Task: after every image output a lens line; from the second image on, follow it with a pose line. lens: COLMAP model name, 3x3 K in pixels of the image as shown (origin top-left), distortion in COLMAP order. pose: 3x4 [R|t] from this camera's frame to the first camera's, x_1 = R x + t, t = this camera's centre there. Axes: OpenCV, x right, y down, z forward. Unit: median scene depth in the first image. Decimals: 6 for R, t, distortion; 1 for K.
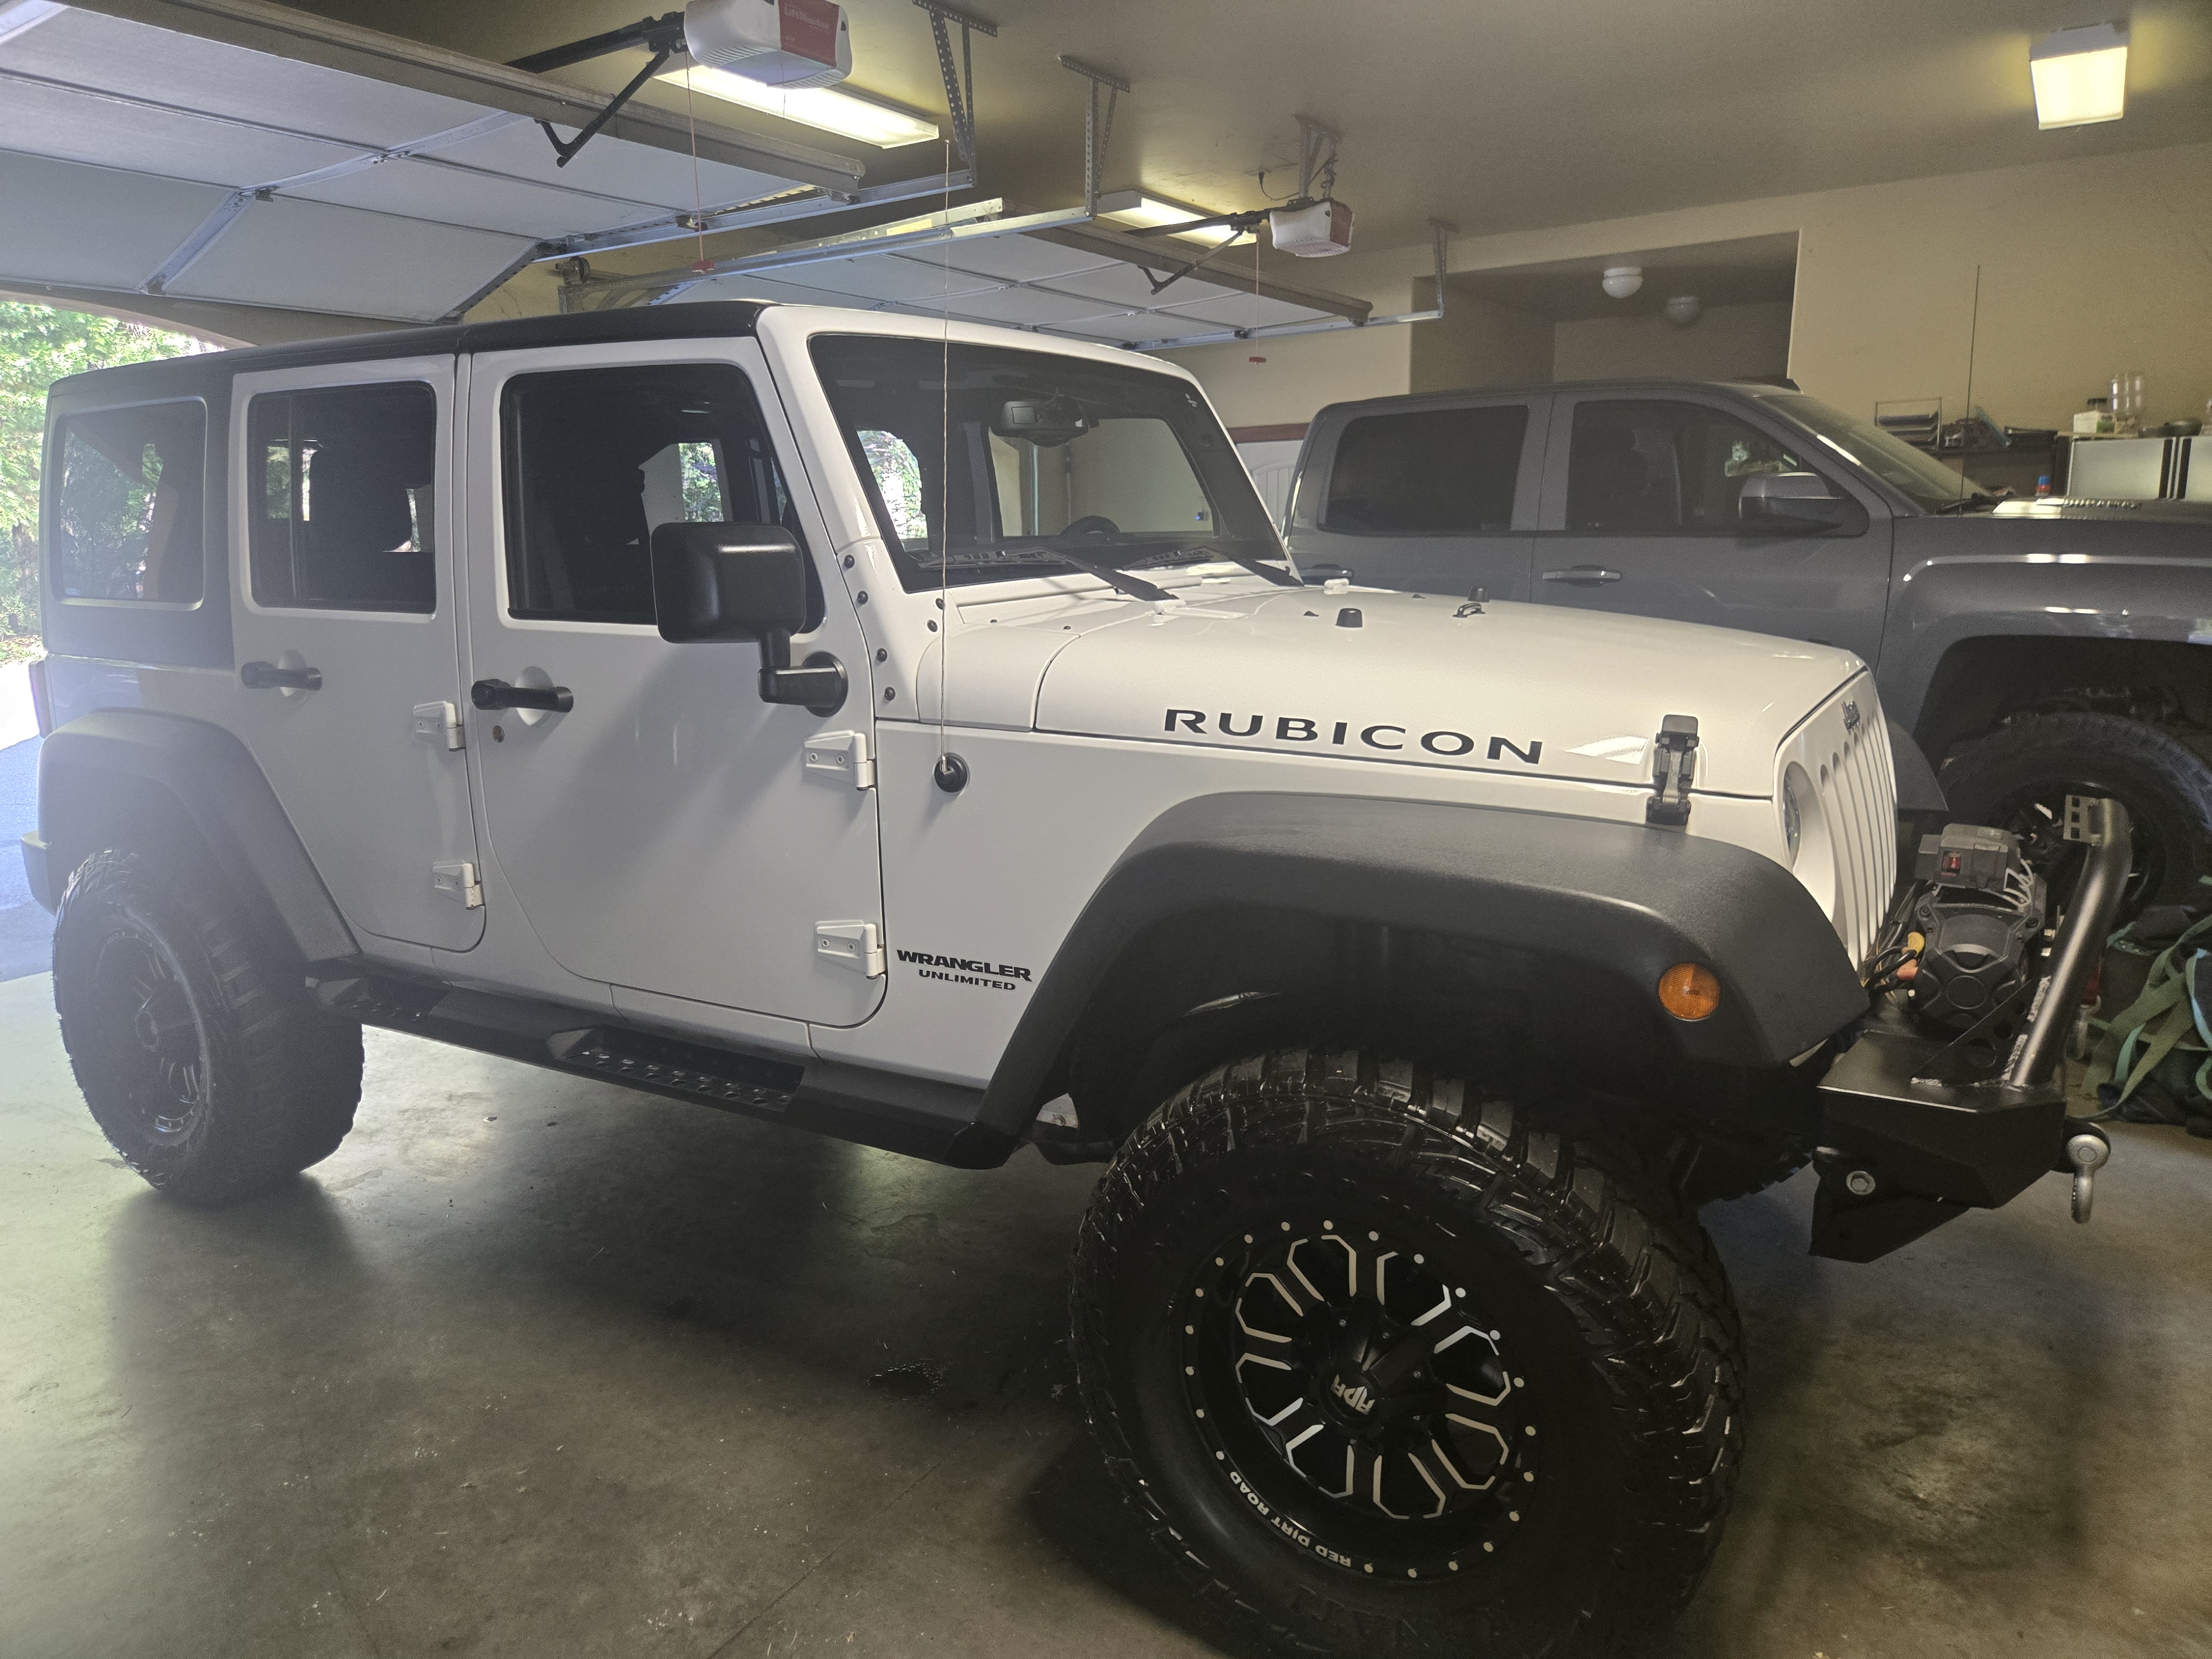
lens RADIAL K [[1495.1, 0, 1106.0], [0, 1495.1, 829.5], [0, 0, 1]] dist [0.021897, -0.000801]
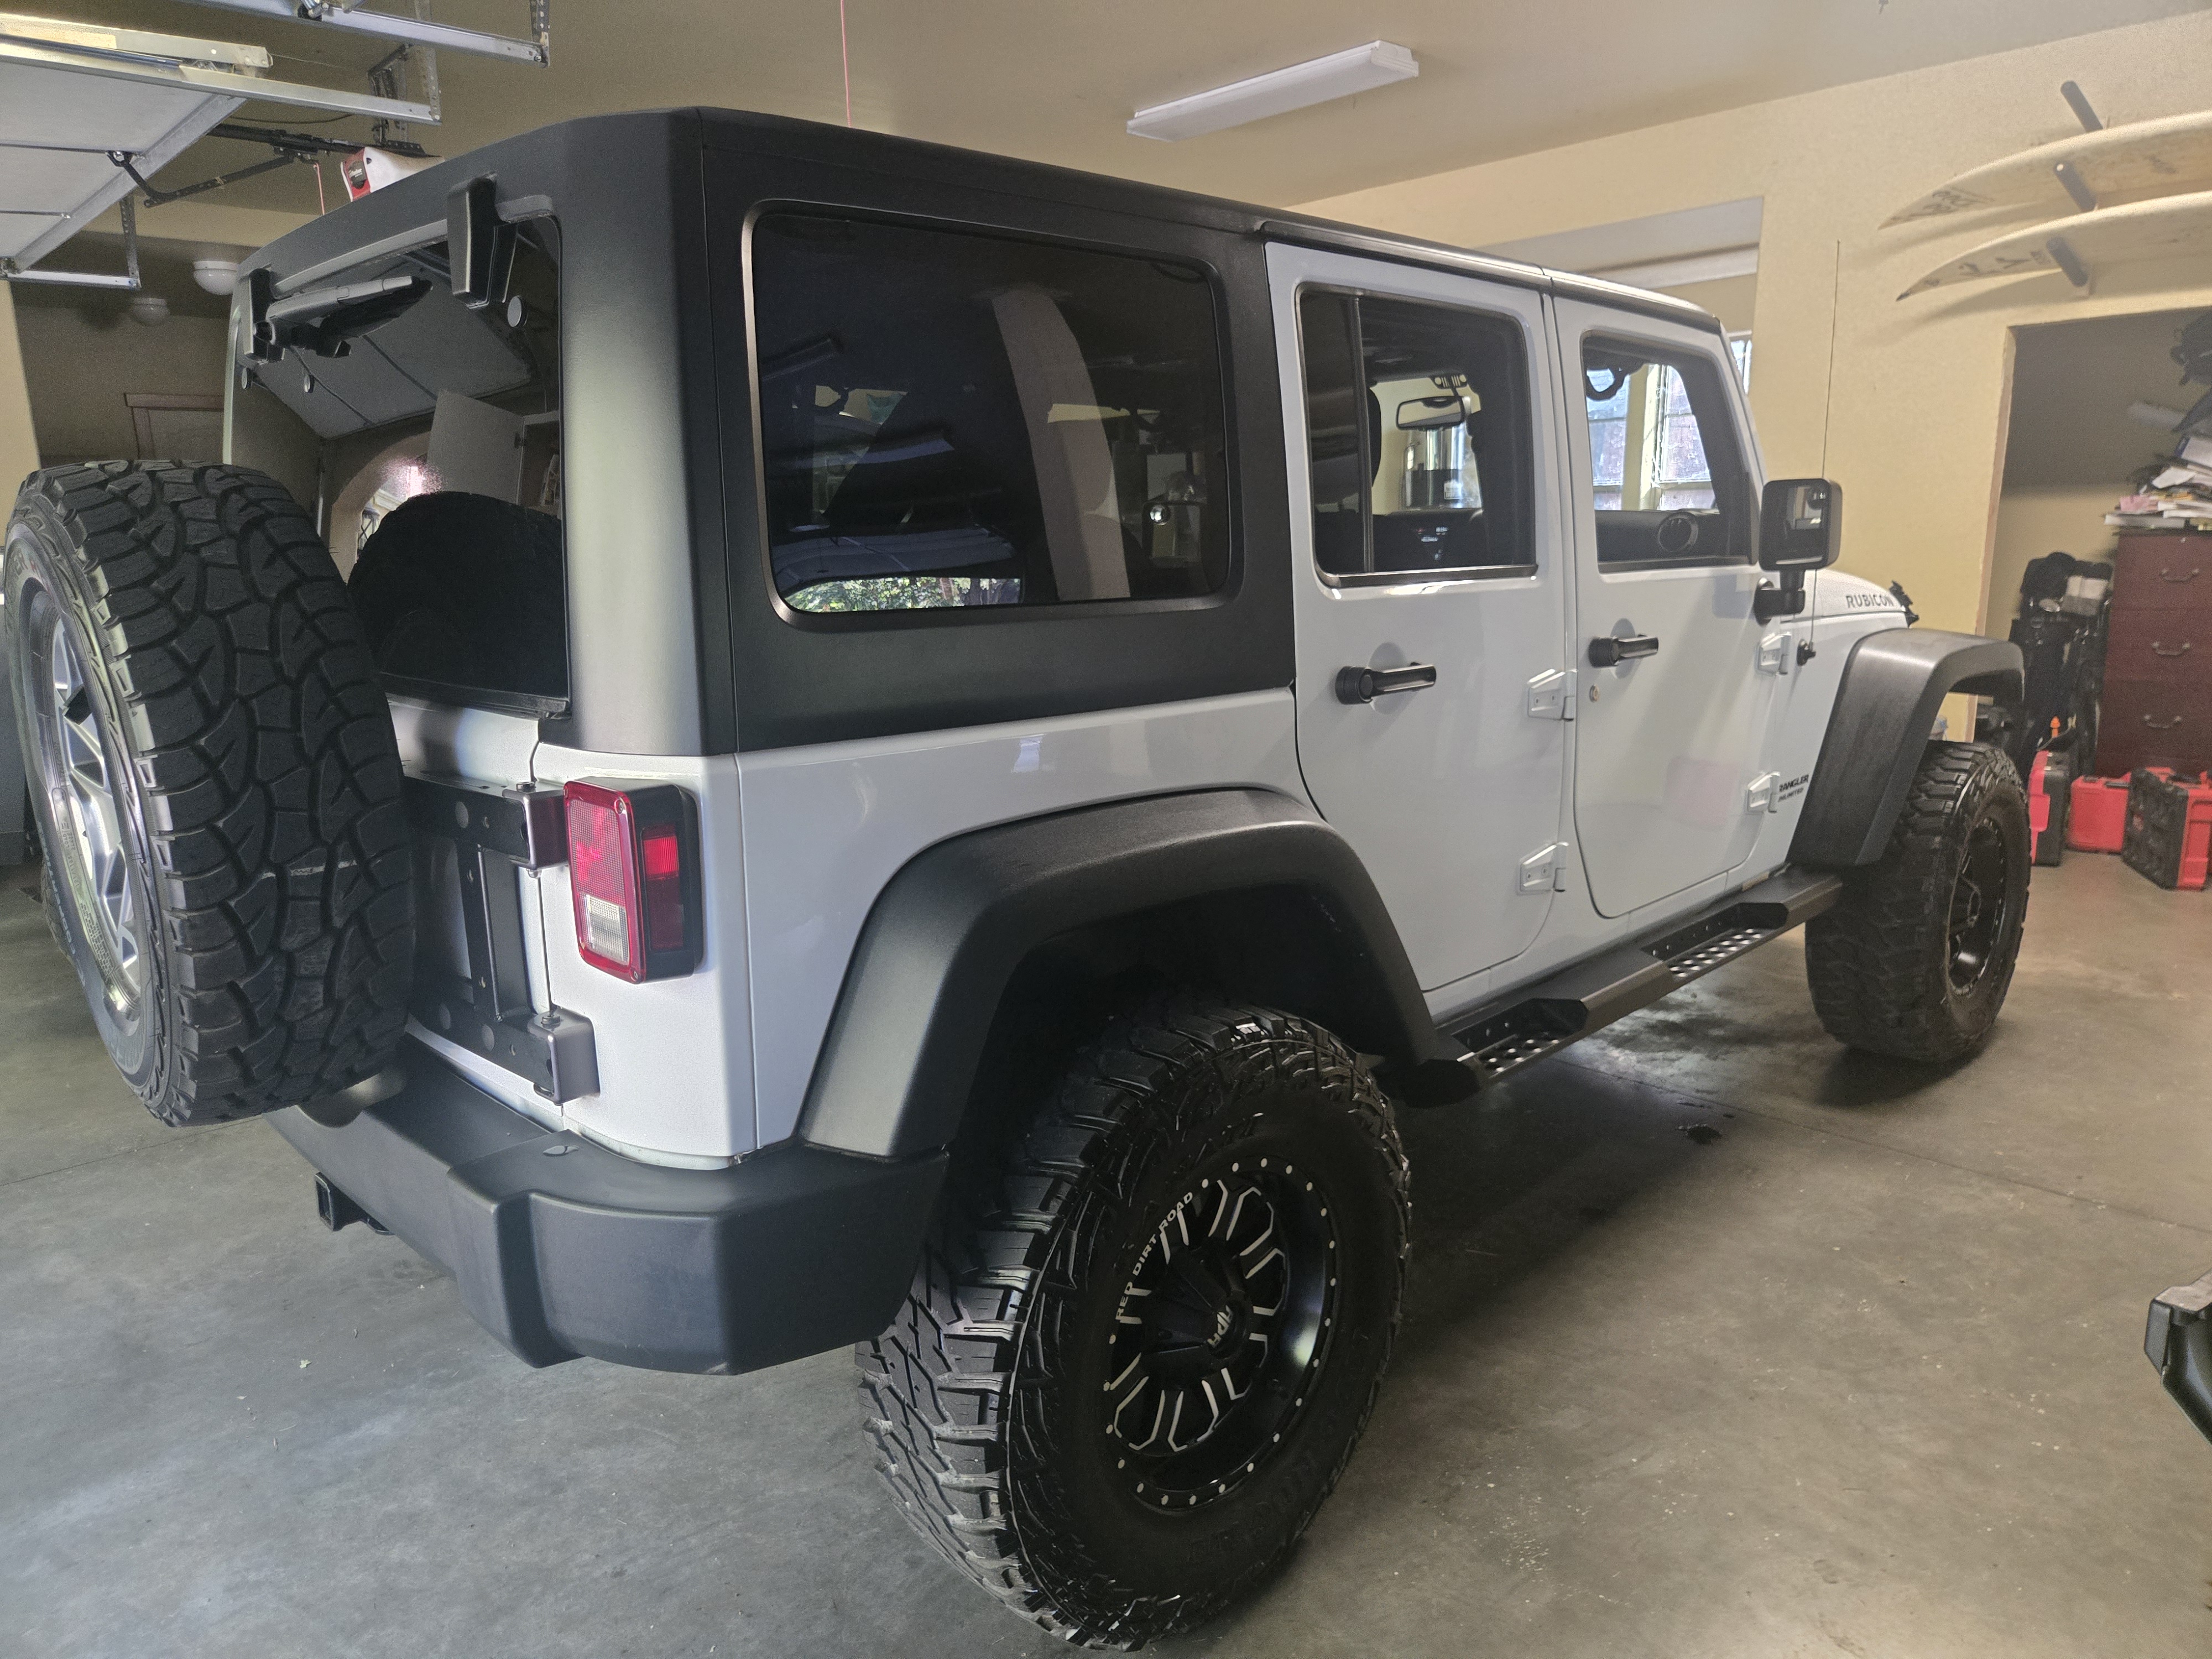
lens RADIAL K [[1495.1, 0, 1106.0], [0, 1495.1, 829.5], [0, 0, 1]] dist [0.021897, -0.000801]
pose [[0.252673, -0.179266, 0.950800, -1.396884], [0.212854, 0.968911, 0.126116, -0.163532], [-0.943848, 0.170515, 0.282975, 1.015003]]
